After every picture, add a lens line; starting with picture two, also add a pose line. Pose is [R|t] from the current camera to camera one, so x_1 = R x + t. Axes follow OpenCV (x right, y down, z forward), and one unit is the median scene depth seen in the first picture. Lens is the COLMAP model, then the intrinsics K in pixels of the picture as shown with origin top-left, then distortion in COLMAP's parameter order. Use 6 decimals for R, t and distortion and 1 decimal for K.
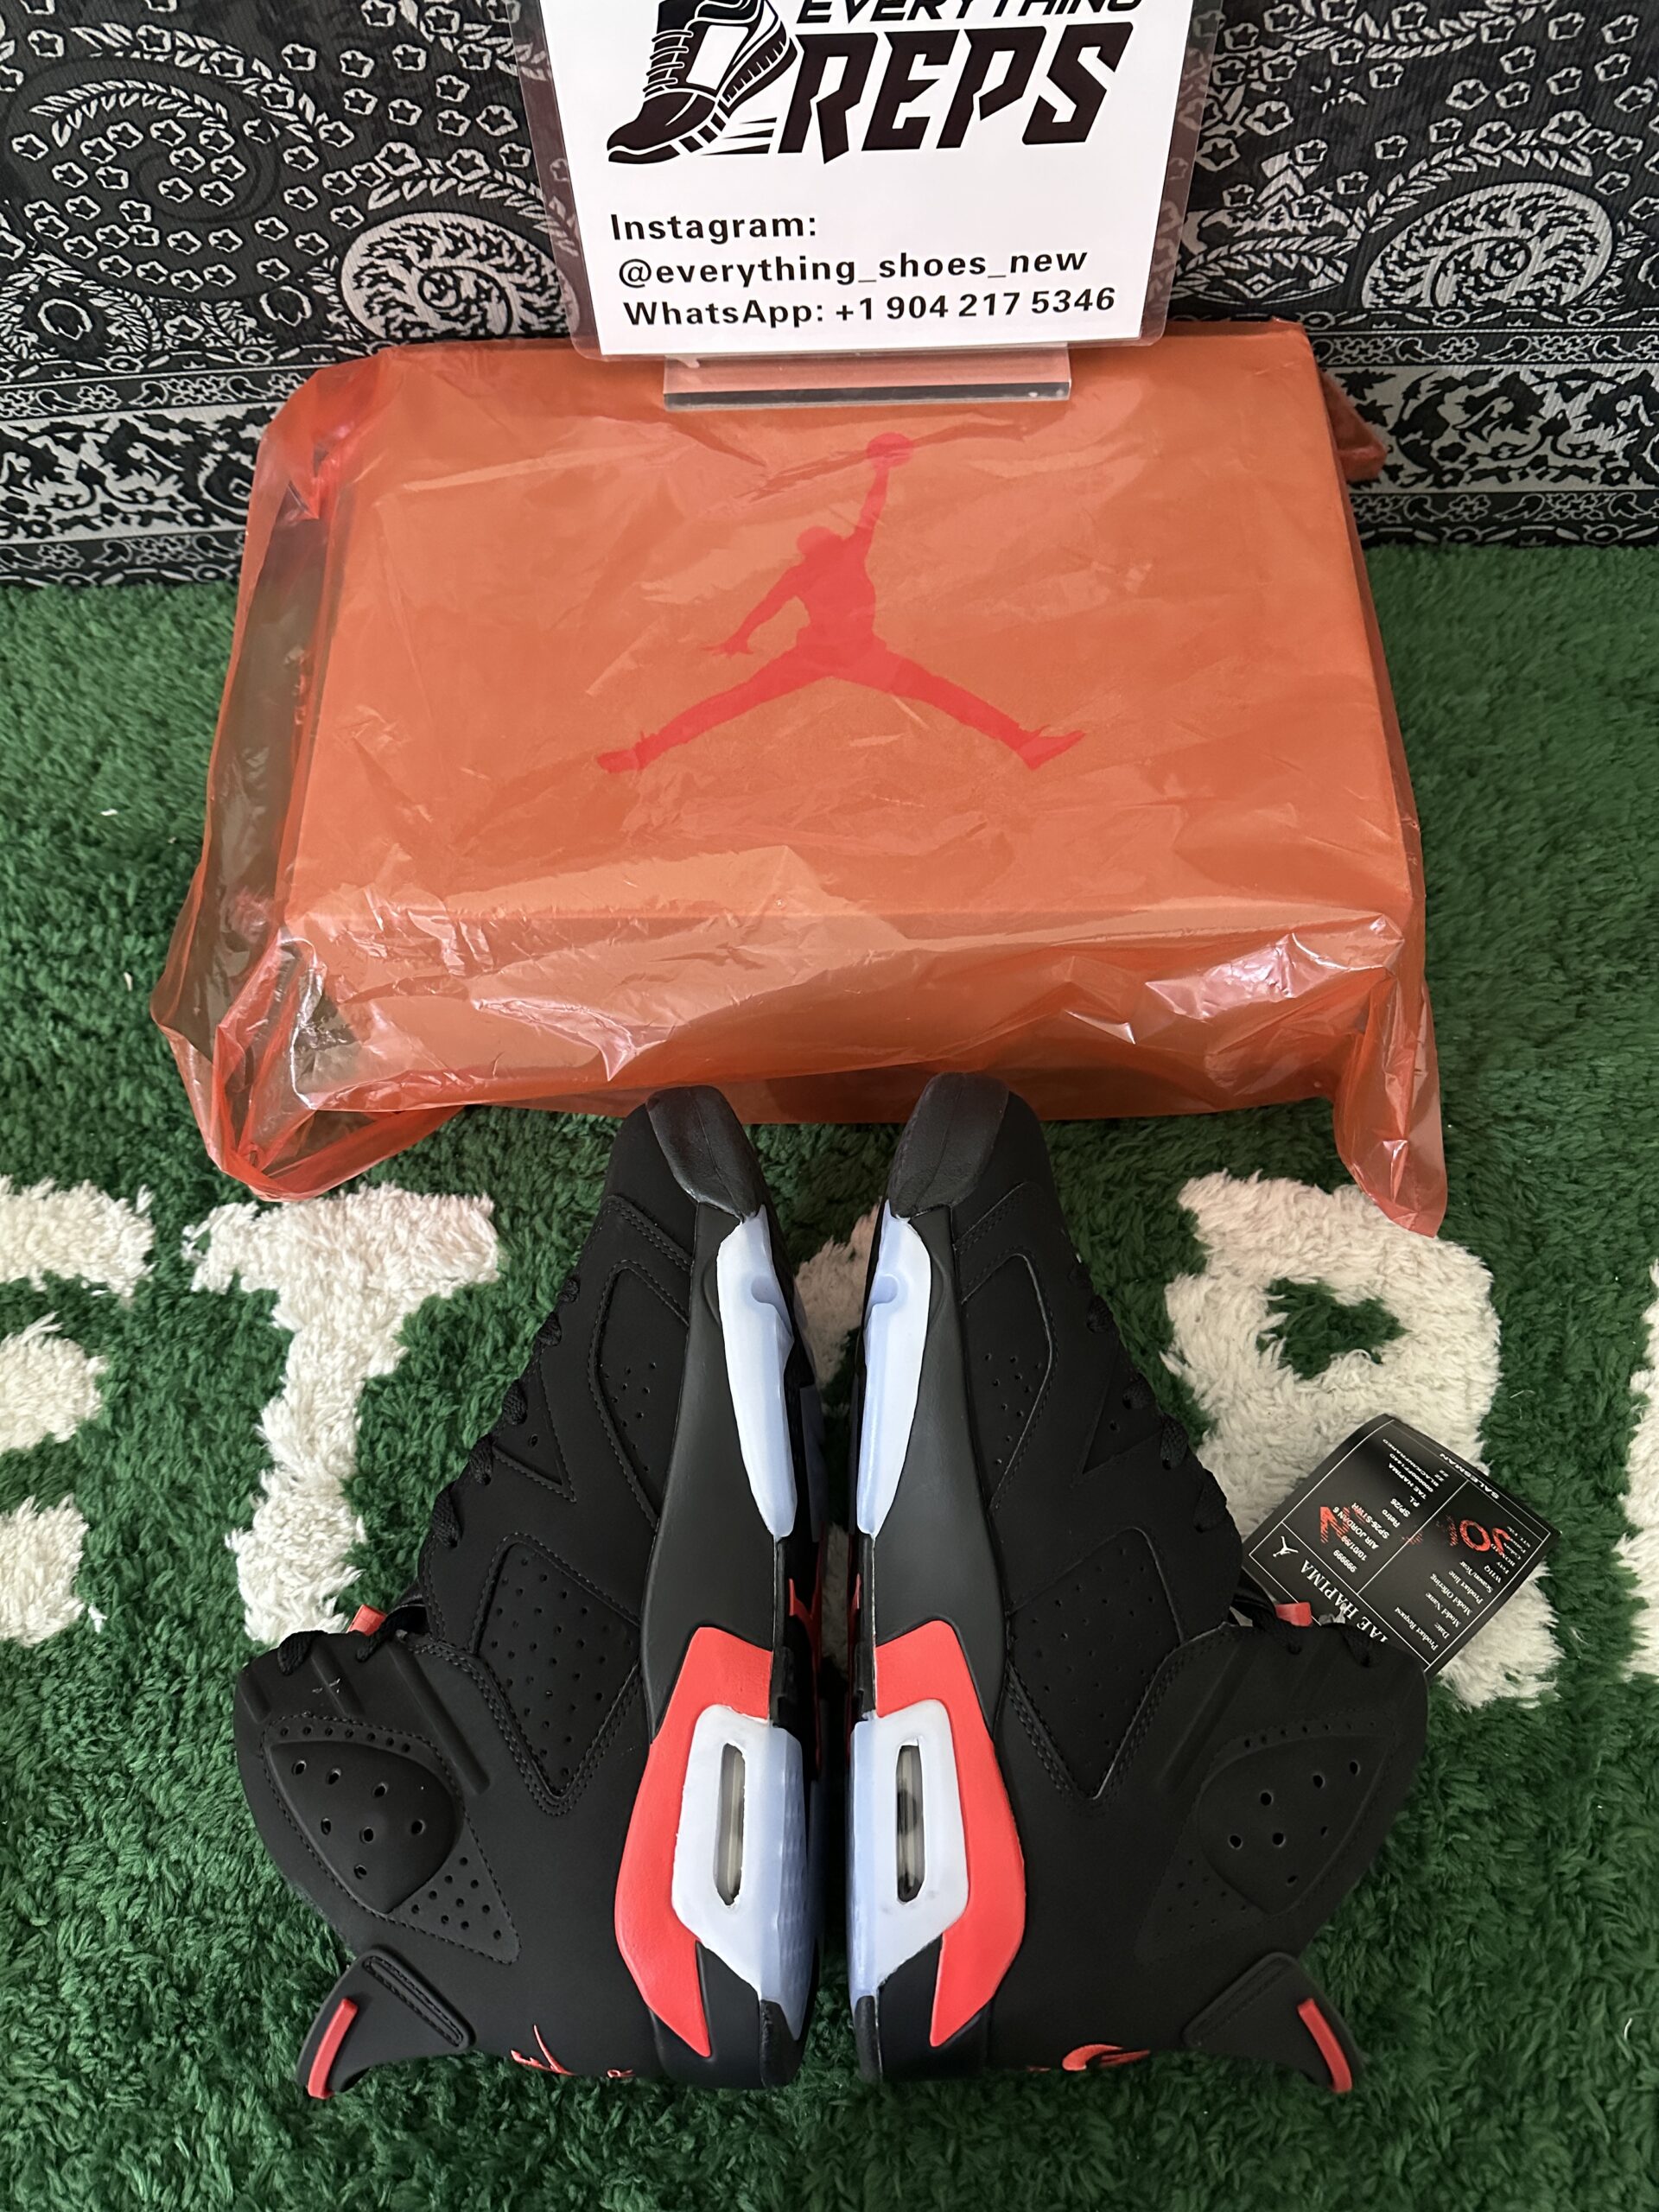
lens RADIAL K [[1804.3, 0, 842.5], [0, 1804.3, 1103.7], [0, 0, 1]] dist [0.016269, 0.004423]
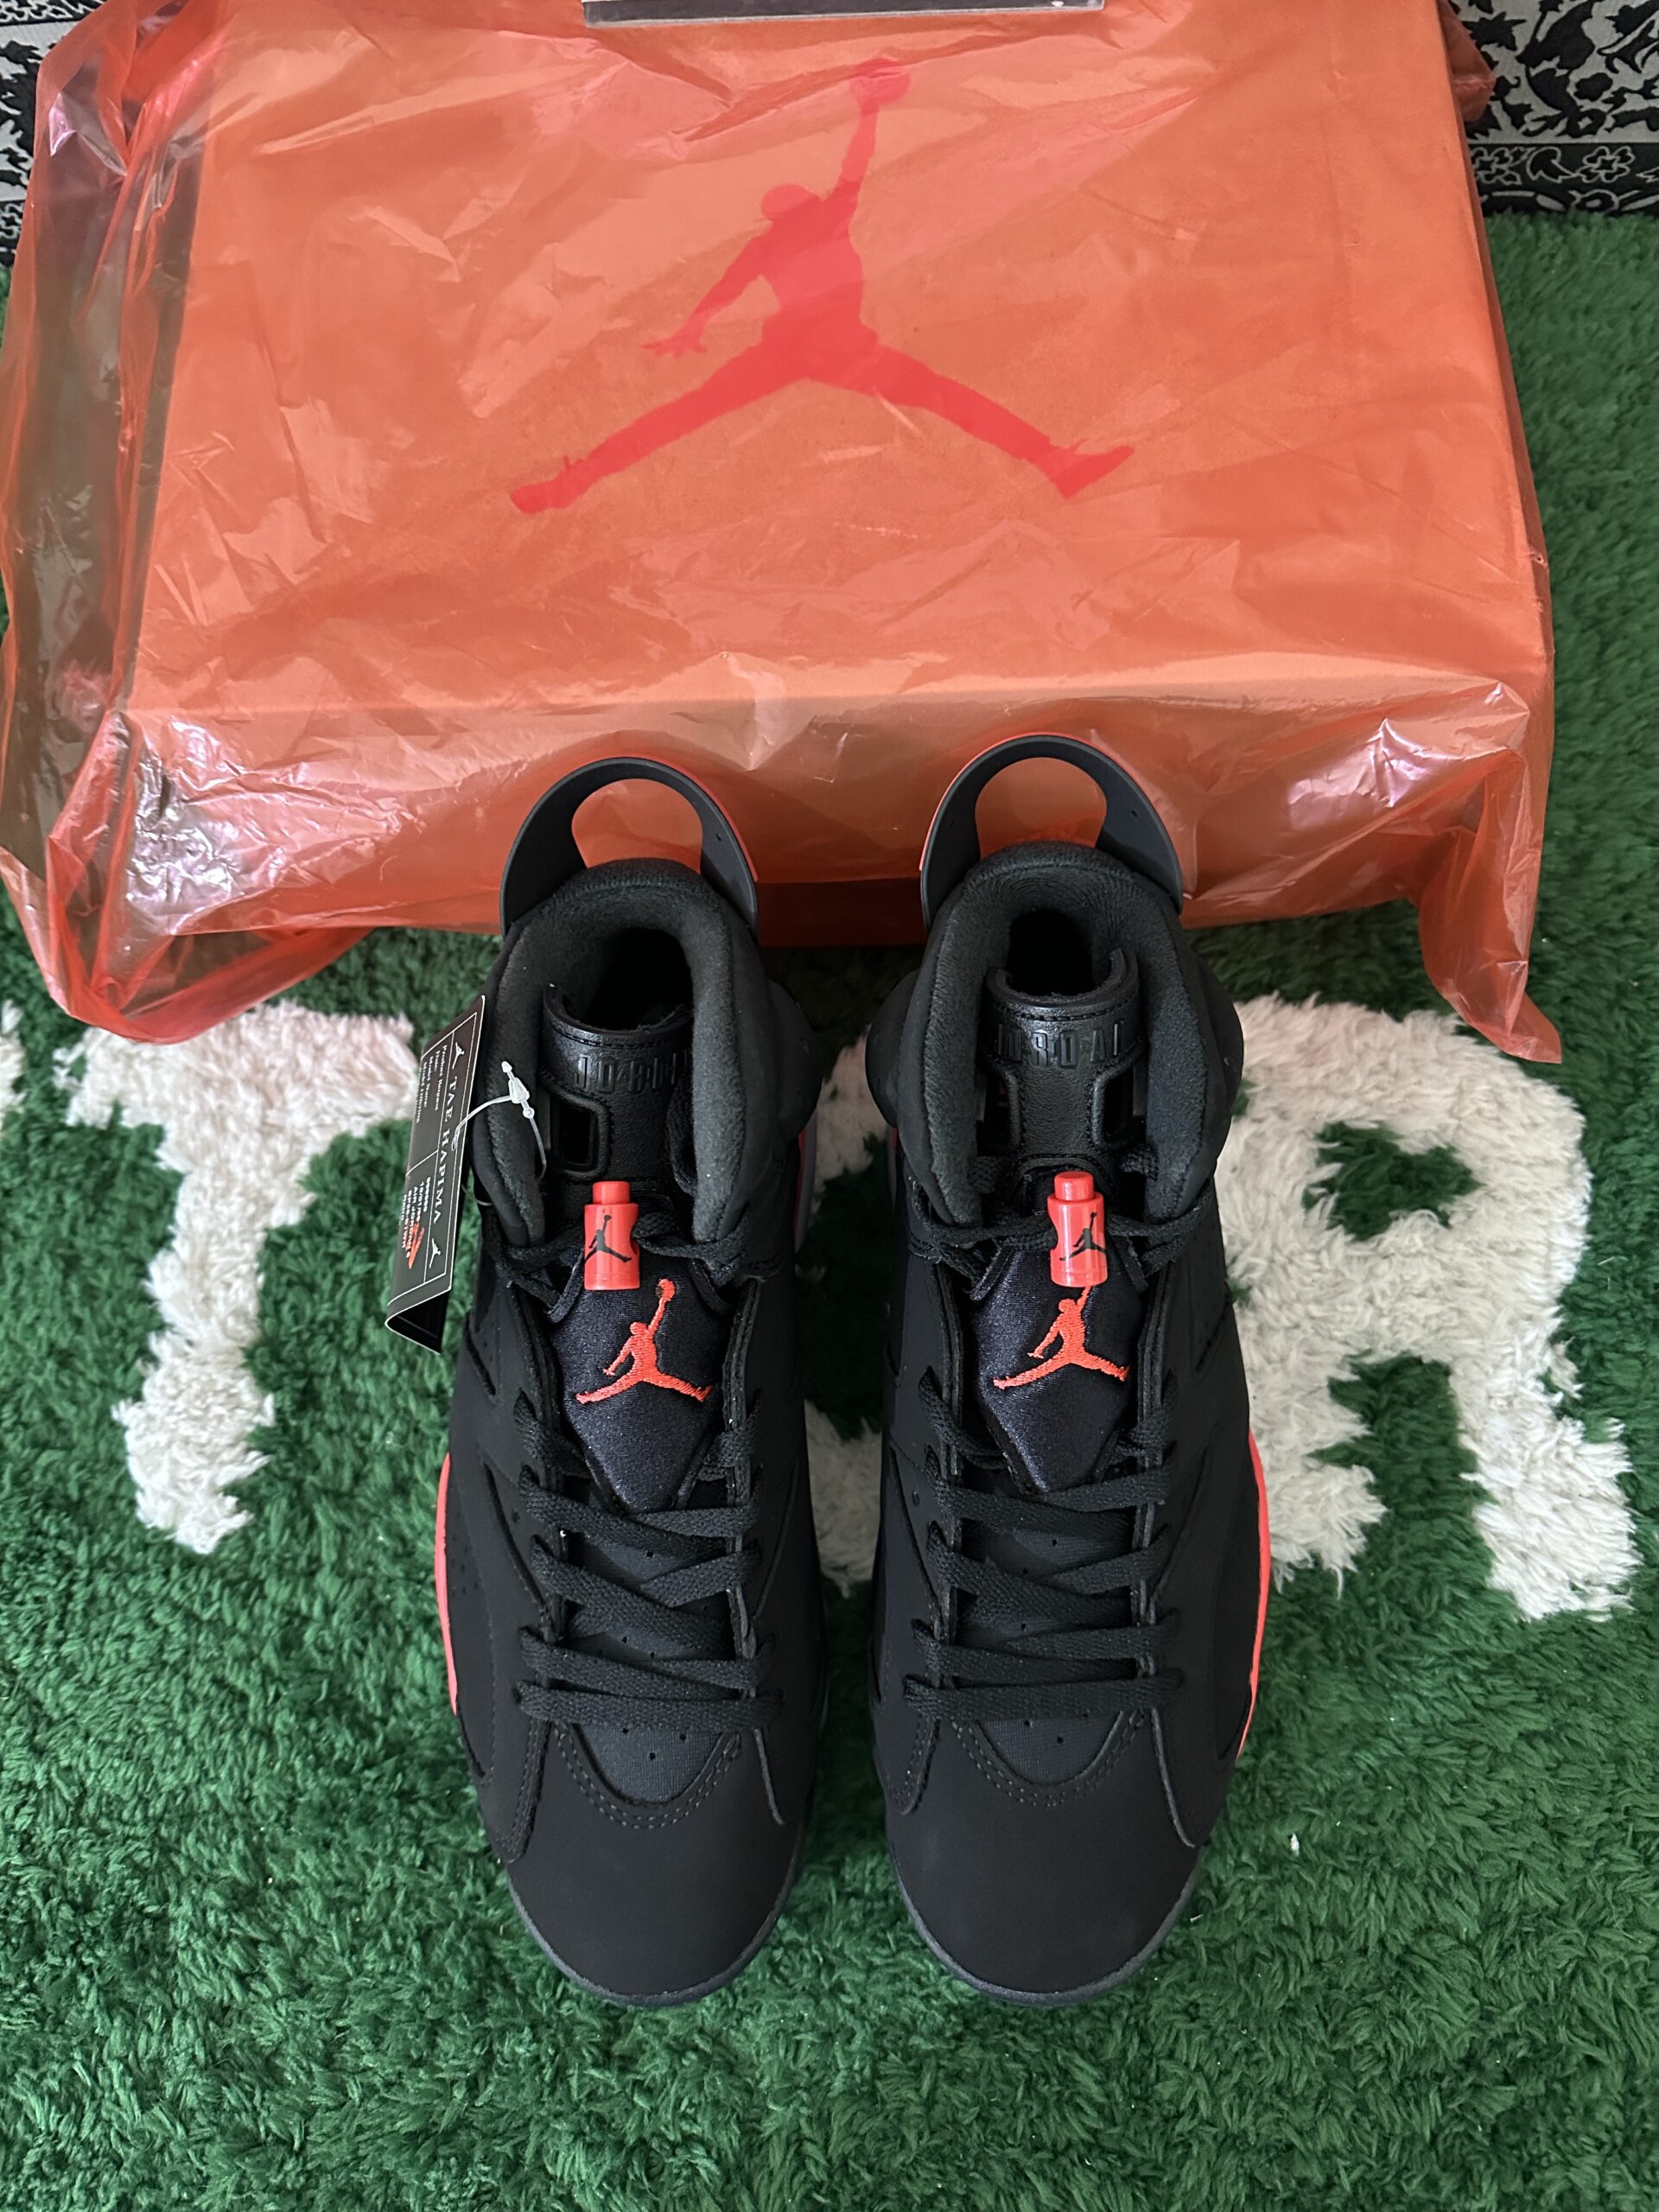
lens RADIAL K [[1804.3, 0, 817.4], [0, 1804.3, 1126.3], [0, 0, 1]] dist [0.016269, 0.004423]
pose [[0.999678, 0.010683, -0.023002, 0.020337], [-0.007033, 0.988161, 0.153261, -0.032079], [0.024367, -0.153050, 0.987918, 0.151724]]
